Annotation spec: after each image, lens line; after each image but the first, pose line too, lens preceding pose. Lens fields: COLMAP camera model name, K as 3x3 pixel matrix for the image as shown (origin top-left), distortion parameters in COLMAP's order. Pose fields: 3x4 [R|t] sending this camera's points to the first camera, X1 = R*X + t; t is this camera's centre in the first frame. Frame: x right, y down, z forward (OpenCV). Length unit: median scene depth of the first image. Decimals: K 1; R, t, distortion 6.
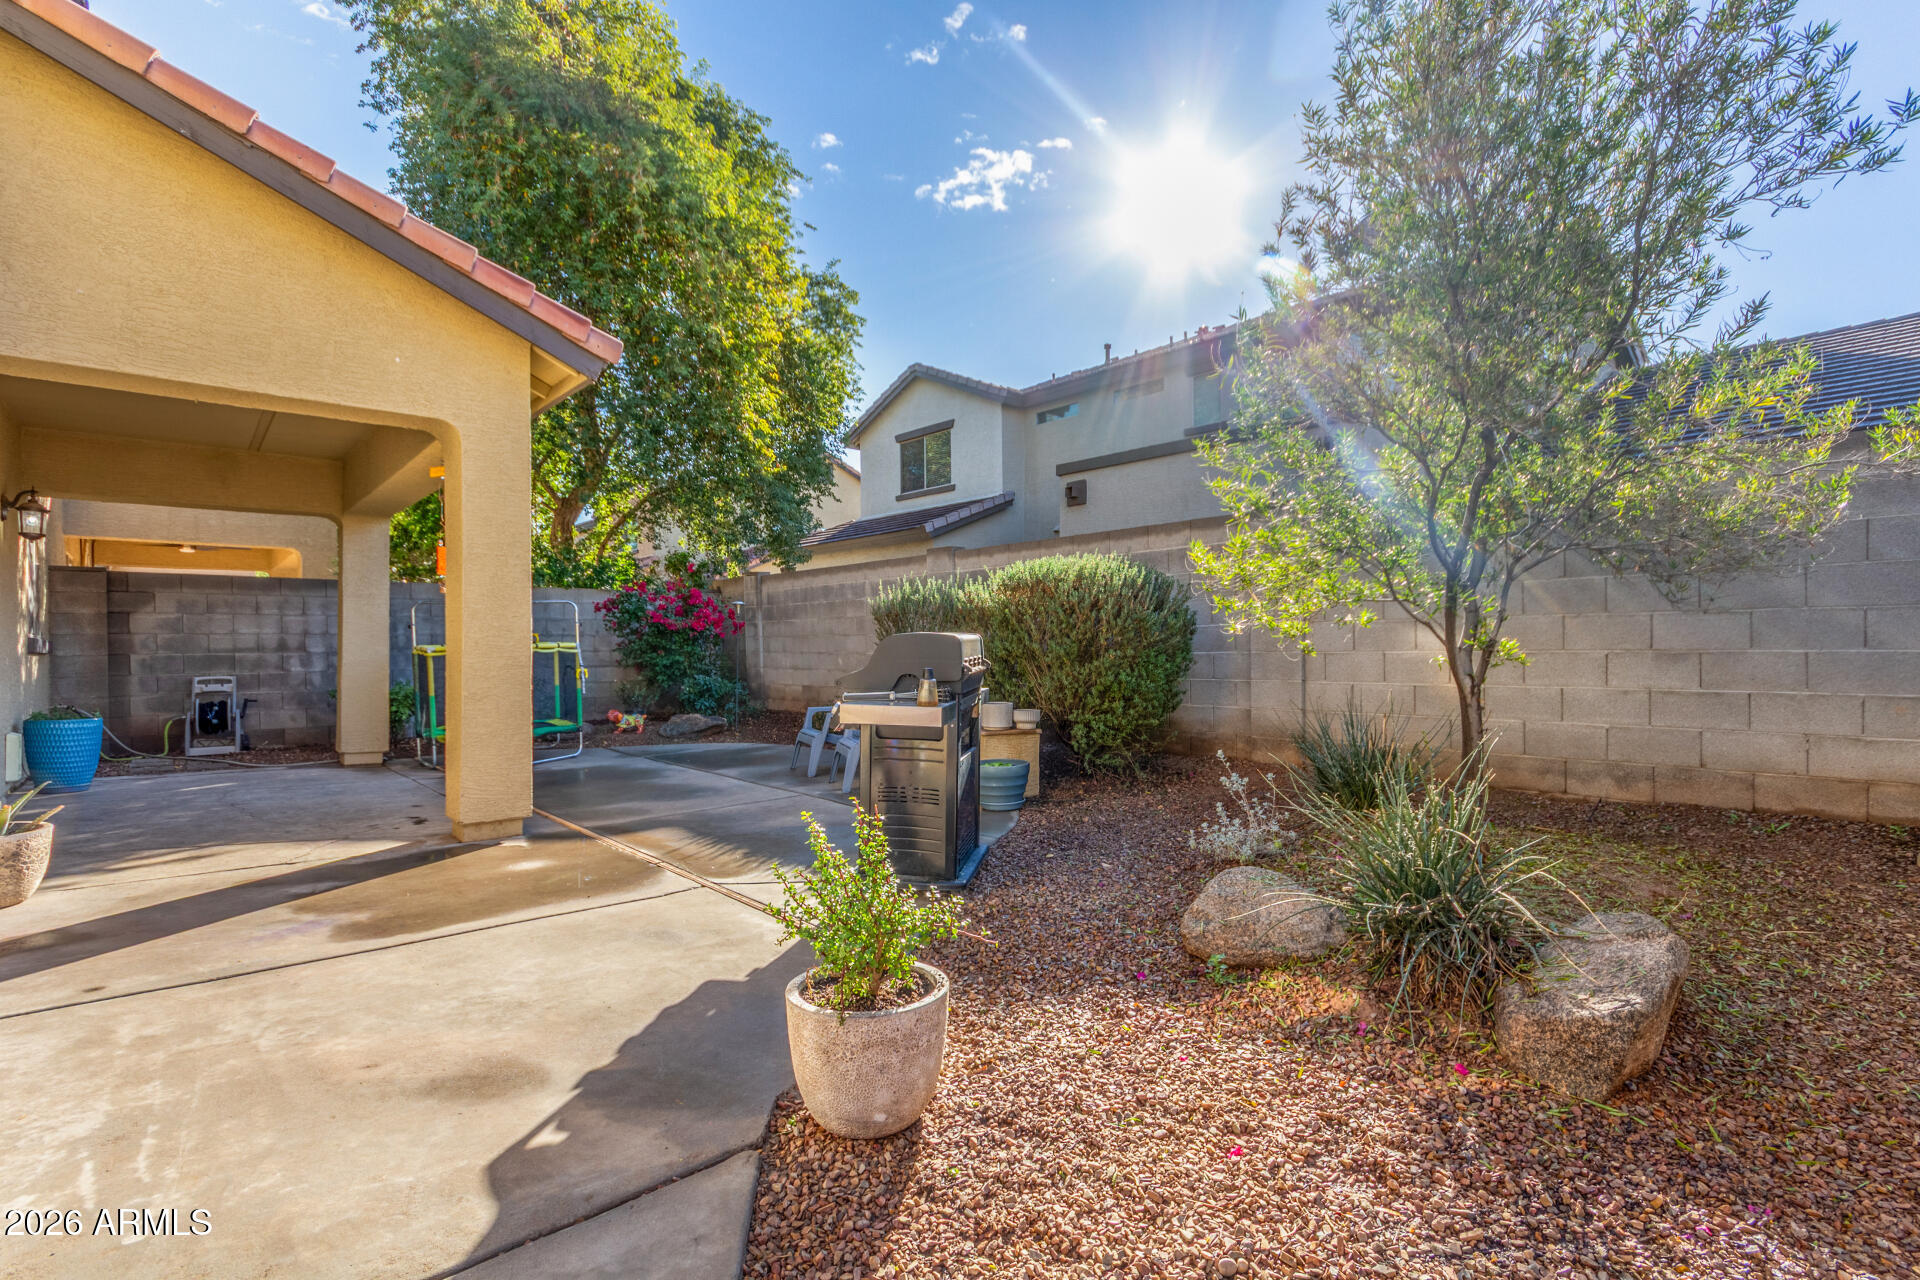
lens RADIAL K [[895.3, 0, 963.8], [0, 895.3, 639.1], [0, 0, 1]] dist [0.004703, 0.004200]
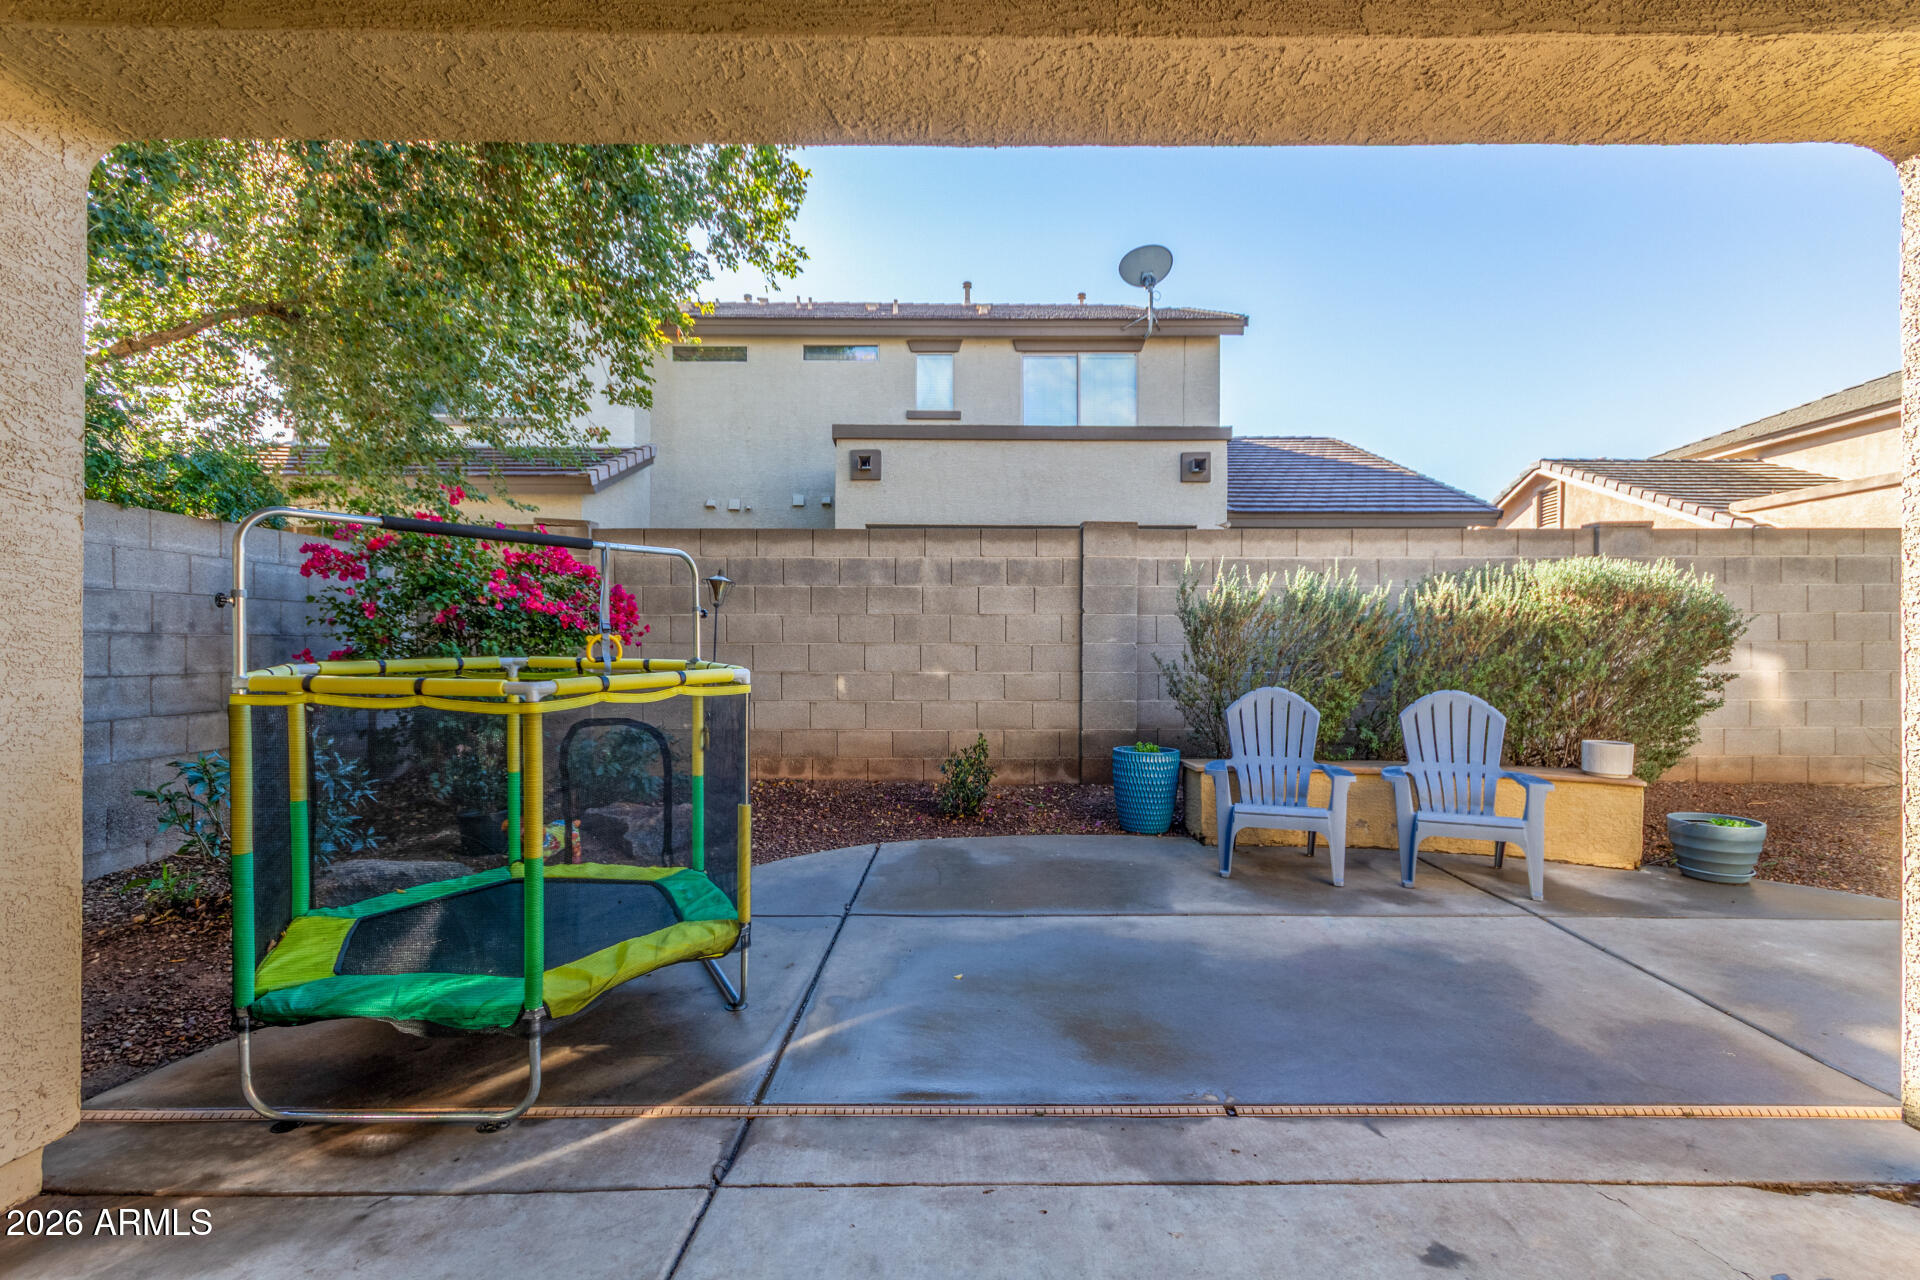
lens RADIAL K [[895.3, 0, 977.8], [0, 895.3, 648.4], [0, 0, 1]] dist [0.004703, 0.004200]
pose [[0.659974, 0.003755, 0.751279, -0.608872], [-0.003694, 0.999992, -0.001752, -0.000336], [-0.751280, -0.001619, 0.659982, 0.614347]]
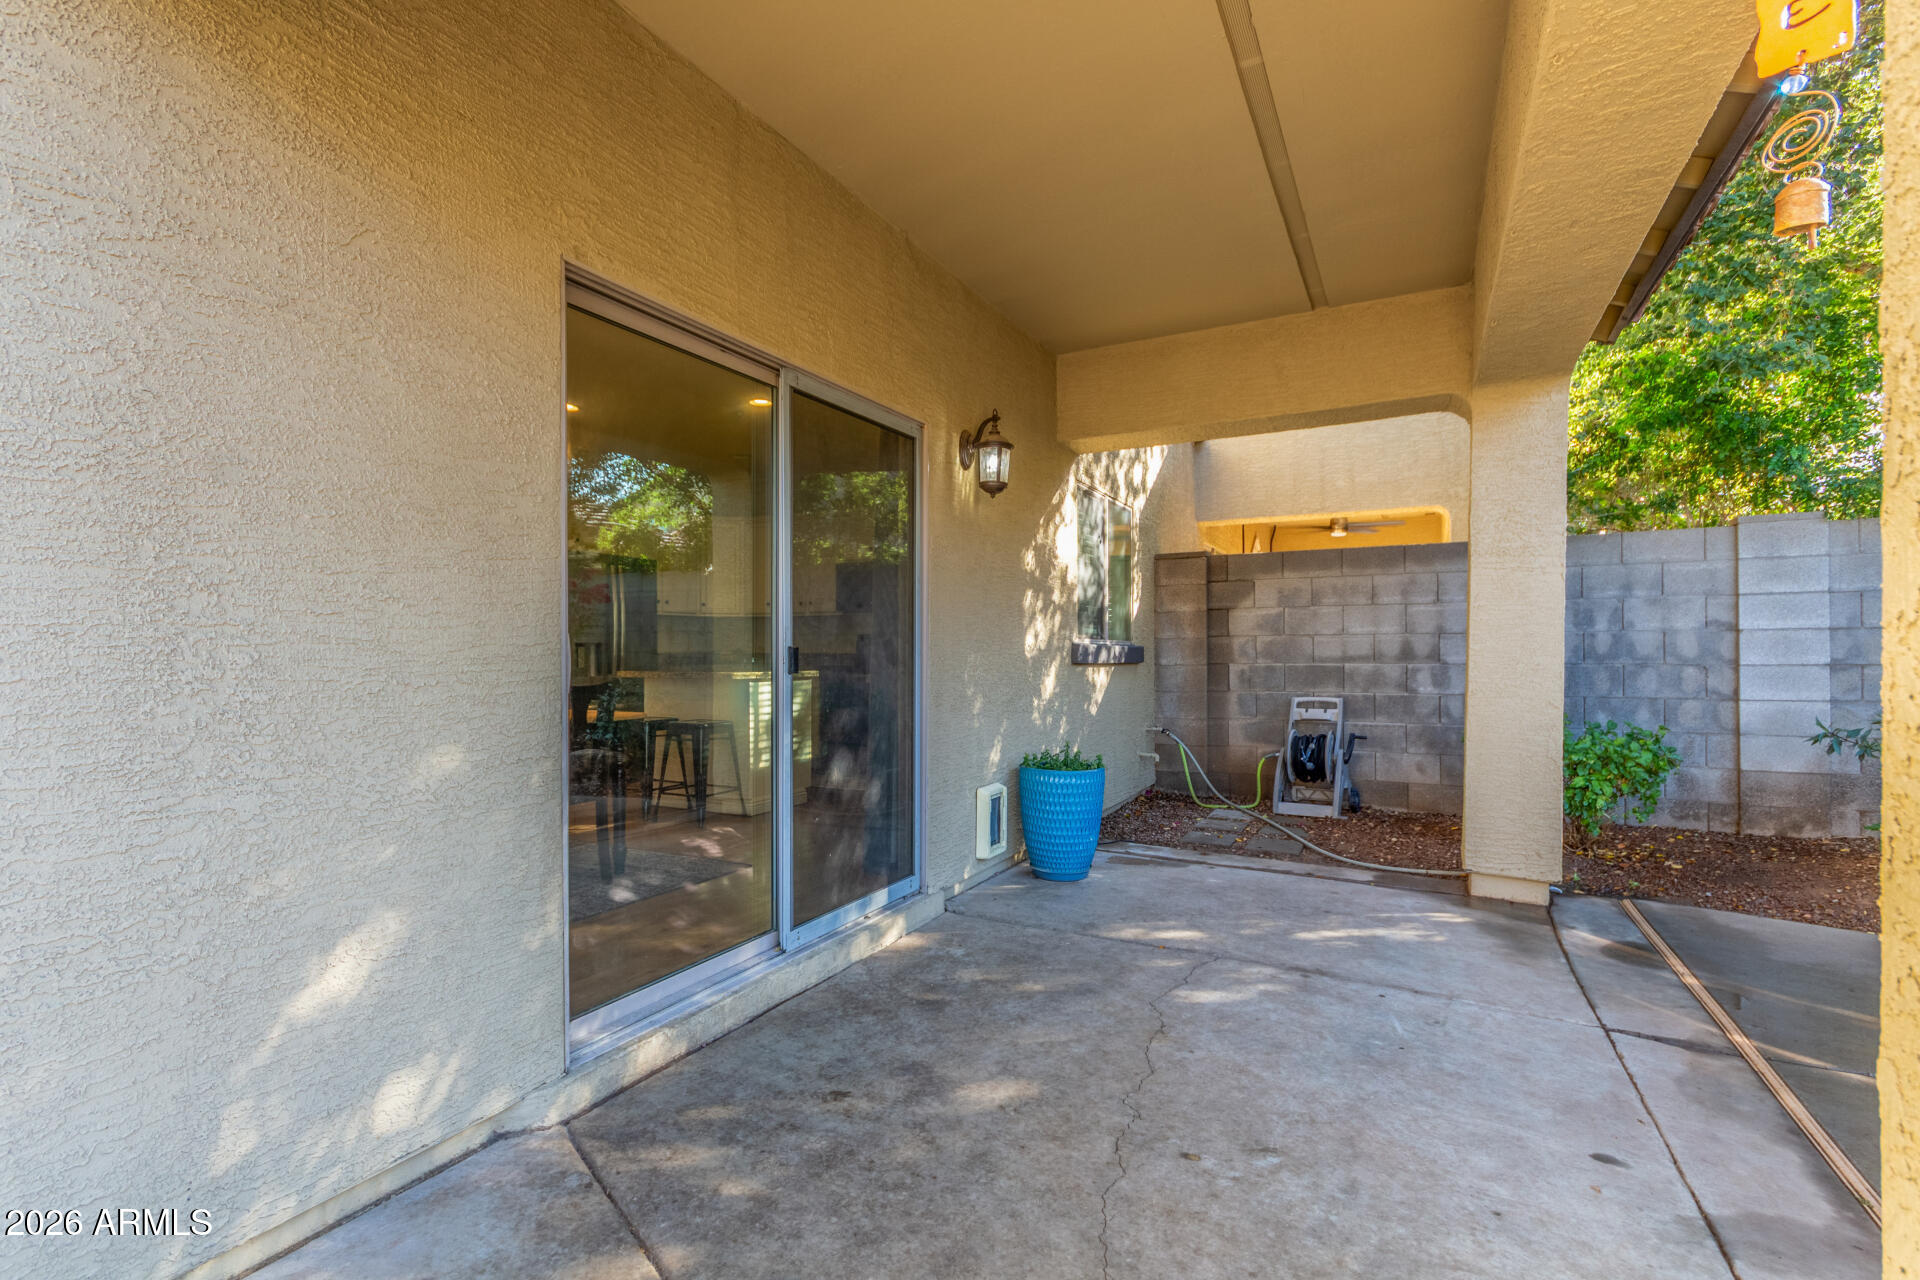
lens RADIAL K [[895.3, 0, 957.1], [0, 895.3, 646.0], [0, 0, 1]] dist [0.004703, 0.004200]
pose [[0.360795, -0.005318, -0.932630, -0.297447], [0.009130, 0.999956, -0.002170, 0.001669], [0.932600, -0.007732, 0.360828, 0.503104]]
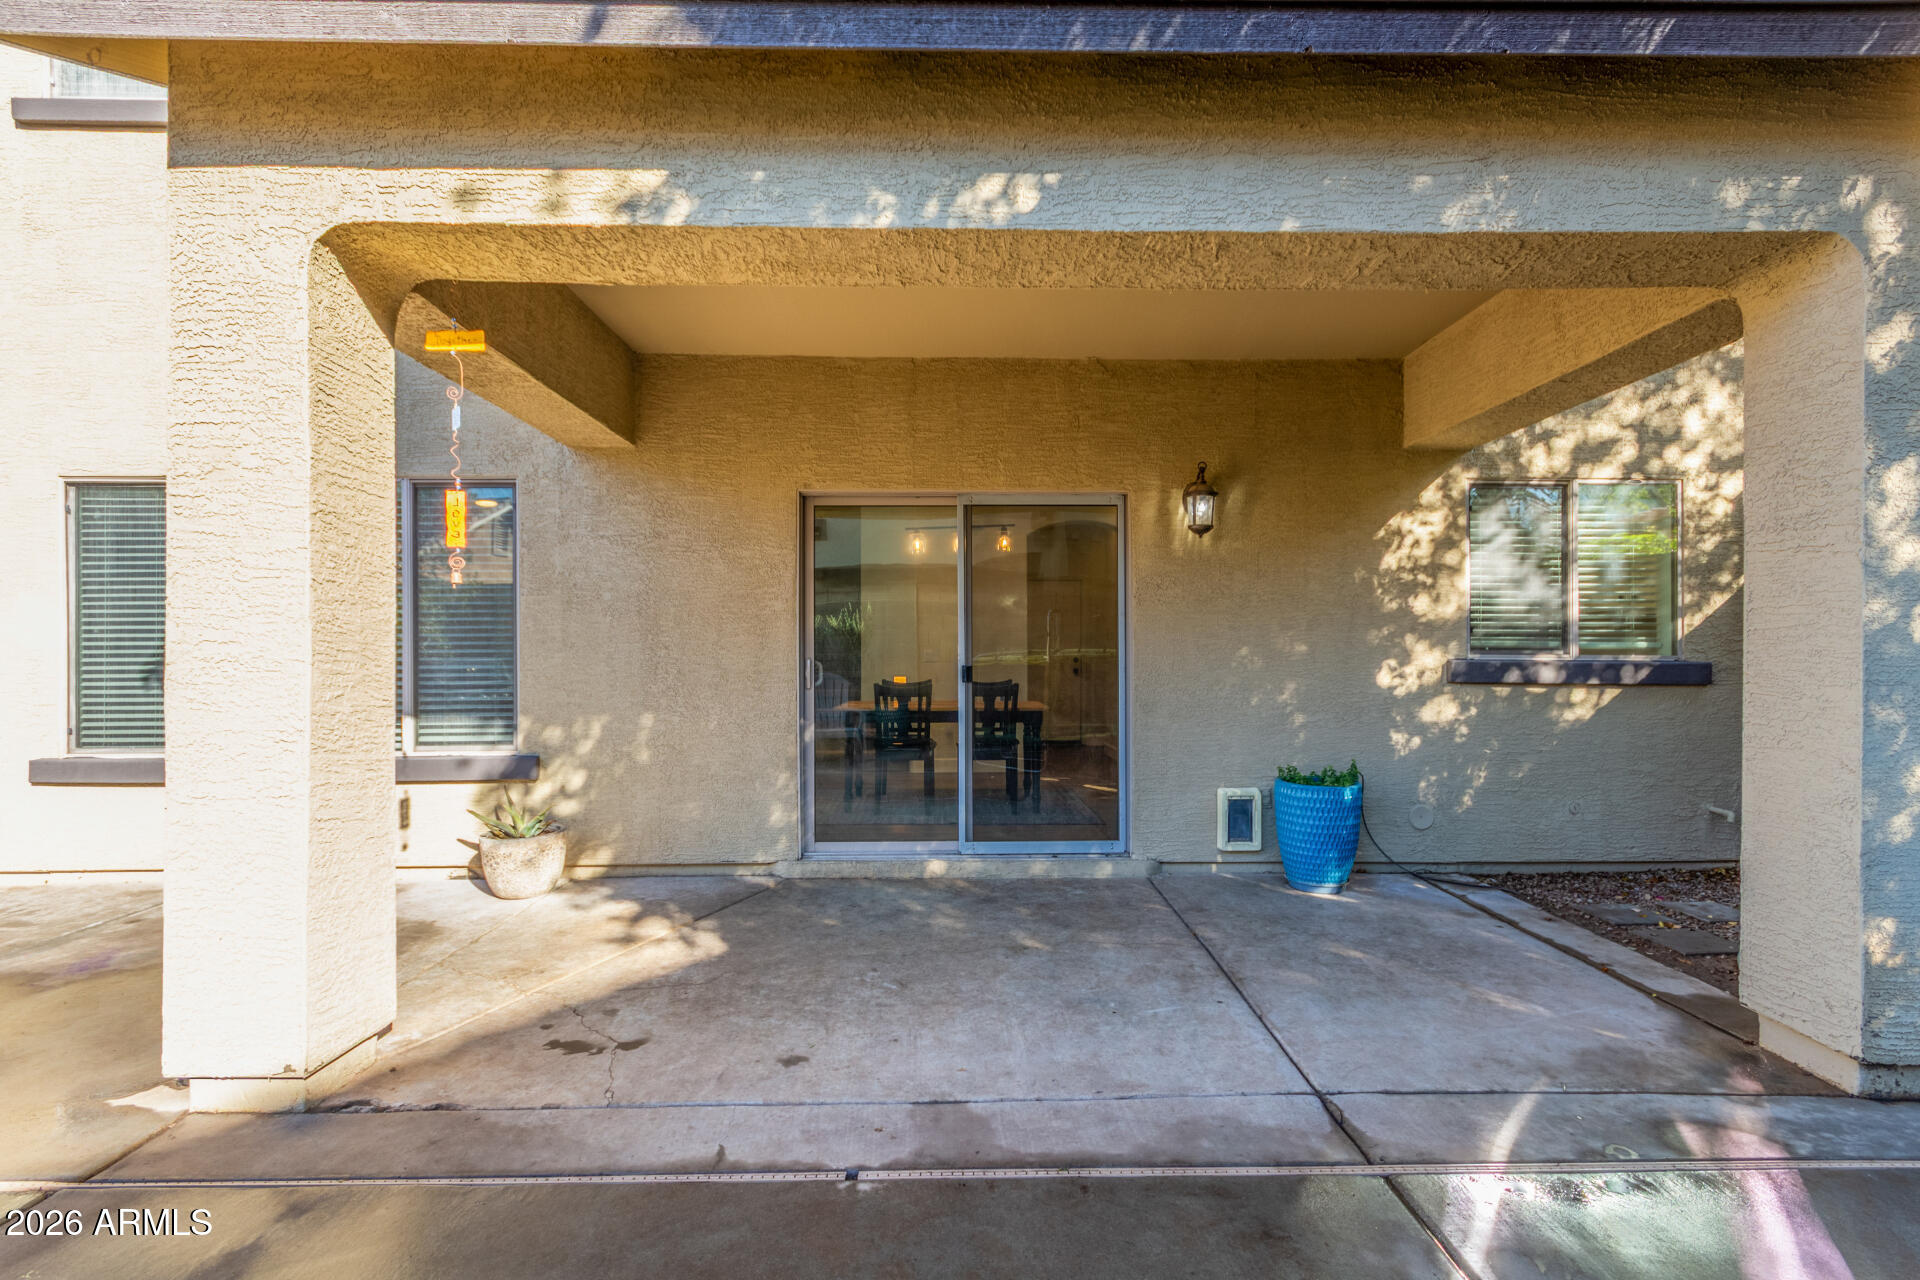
lens RADIAL K [[895.3, 0, 970.4], [0, 895.3, 650.0], [0, 0, 1]] dist [0.004703, 0.004200]
pose [[-0.650506, -0.007506, -0.759464, -0.226693], [0.006518, 0.999859, -0.015464, -0.000341], [0.759473, -0.015010, -0.650365, 0.893229]]
